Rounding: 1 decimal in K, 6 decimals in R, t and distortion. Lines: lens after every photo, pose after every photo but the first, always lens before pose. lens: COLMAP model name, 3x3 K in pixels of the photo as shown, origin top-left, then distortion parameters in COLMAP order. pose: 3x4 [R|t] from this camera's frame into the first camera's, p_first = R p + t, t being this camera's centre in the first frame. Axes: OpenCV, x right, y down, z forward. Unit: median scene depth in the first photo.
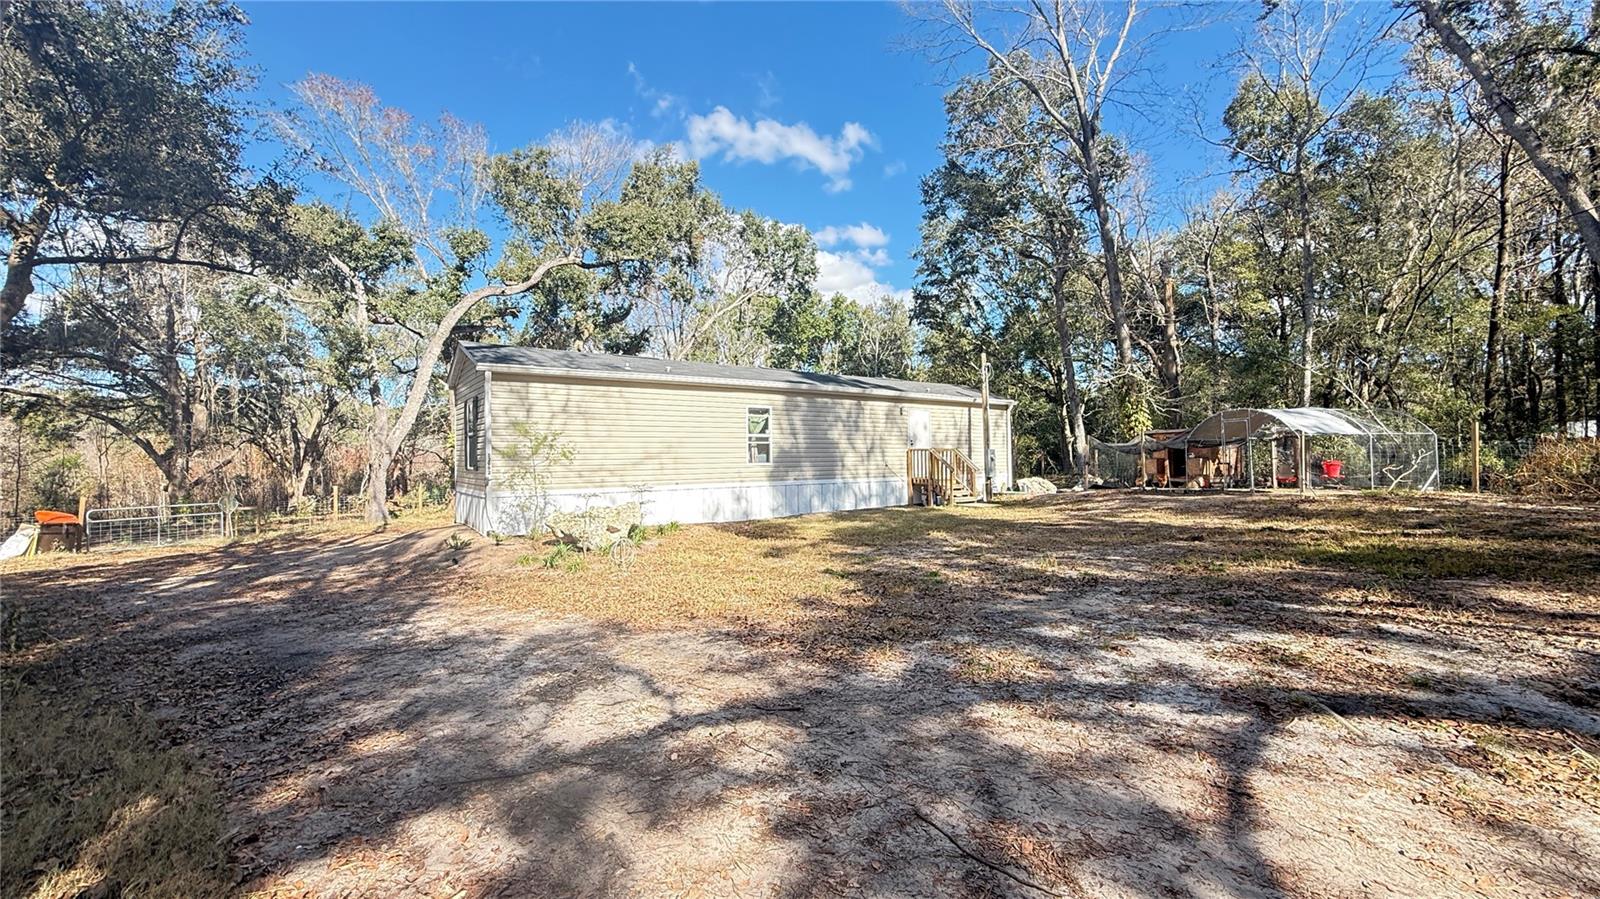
lens RADIAL K [[636.3, 0, 796.2], [0, 636.3, 452.9], [0, 0, 1]] dist [-0.001008, 0.000396]
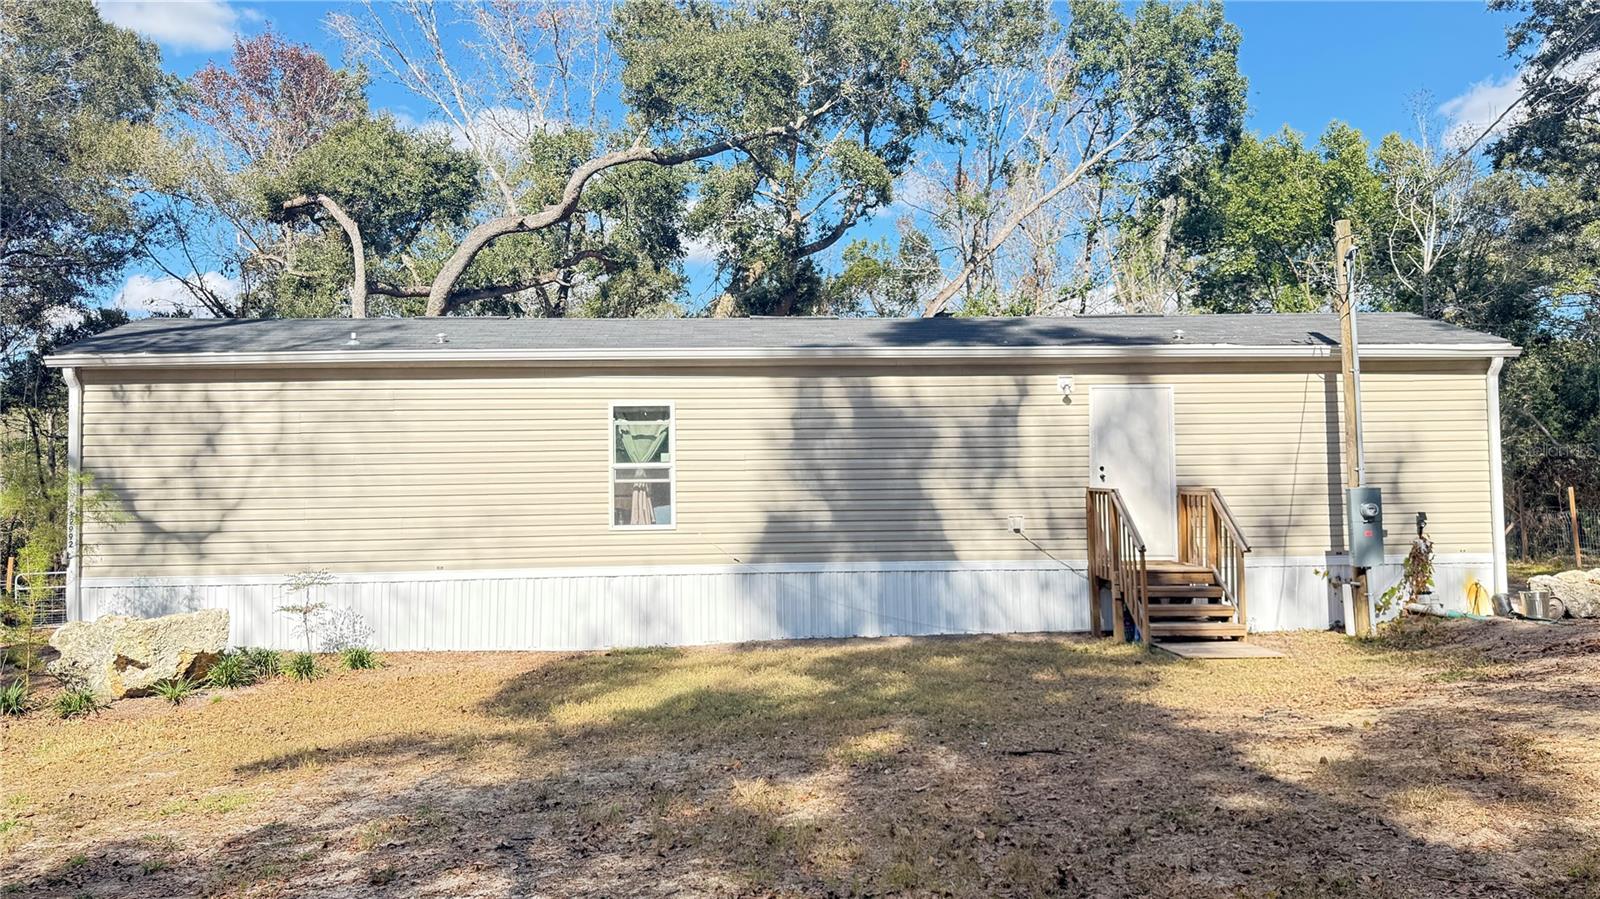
lens RADIAL K [[1106.5, 0, 795.7], [0, 1106.5, 474.3], [0, 0, 1]] dist [0.119114, -0.162437]
pose [[0.839556, -0.007526, -0.543220, 0.330101], [0.007041, 0.999971, -0.002972, -0.012191], [0.543227, -0.001330, 0.839585, 0.257287]]
